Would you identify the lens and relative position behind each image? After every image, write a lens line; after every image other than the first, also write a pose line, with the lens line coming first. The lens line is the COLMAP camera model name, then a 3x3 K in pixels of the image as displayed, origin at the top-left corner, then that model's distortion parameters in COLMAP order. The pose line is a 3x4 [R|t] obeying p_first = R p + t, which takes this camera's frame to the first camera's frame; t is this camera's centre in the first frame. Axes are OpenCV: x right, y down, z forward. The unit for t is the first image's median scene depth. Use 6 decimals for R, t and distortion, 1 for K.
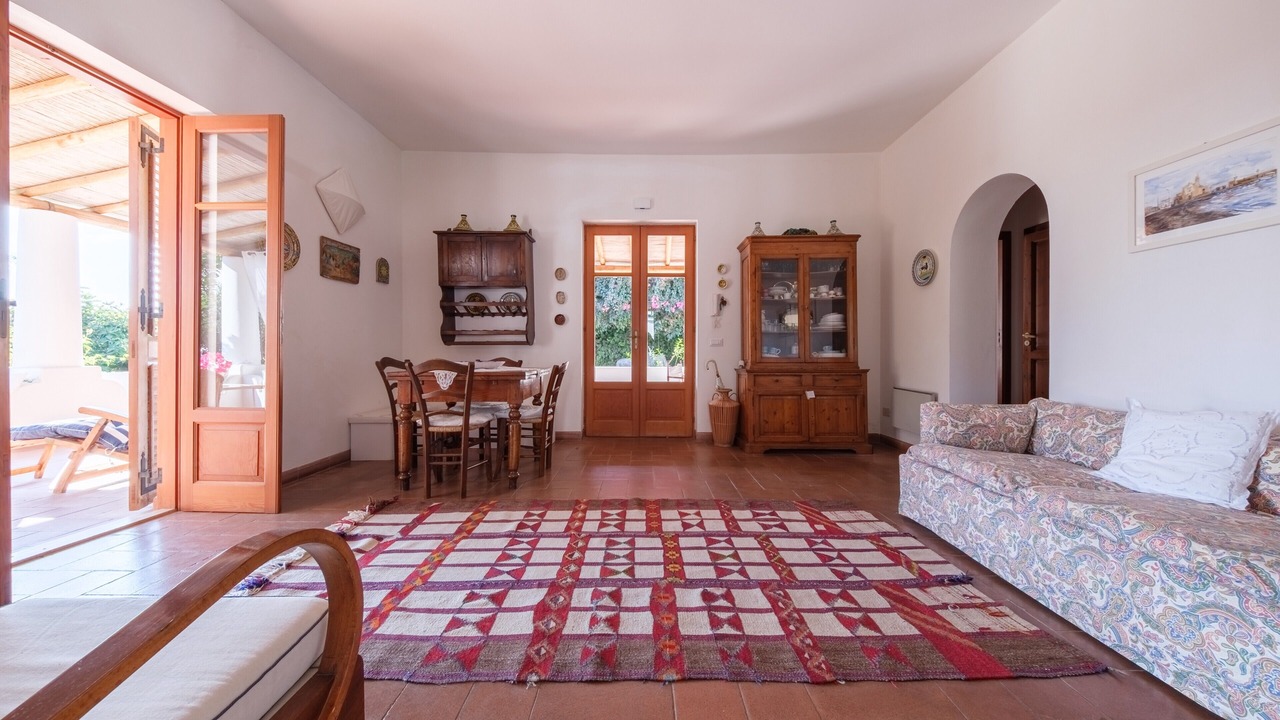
lens RADIAL K [[444.2, 0, 646.5], [0, 444.2, 357.8], [0, 0, 1]] dist [0.039390, -0.017035]
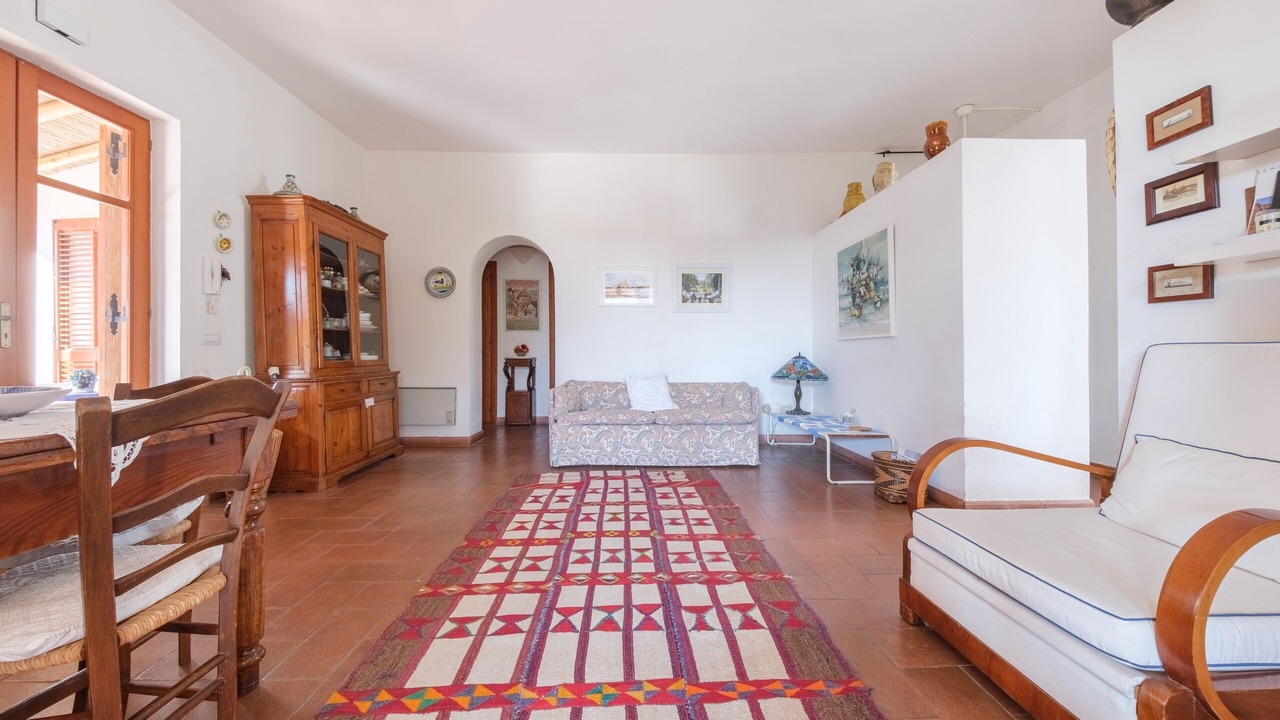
lens RADIAL K [[444.2, 0, 646.5], [0, 444.2, 357.8], [0, 0, 1]] dist [0.039390, -0.017035]
pose [[-0.047503, -0.011559, 0.998804, -0.576075], [0.015490, 0.999804, 0.012308, -0.008642], [-0.998751, 0.016057, -0.047315, 0.517947]]
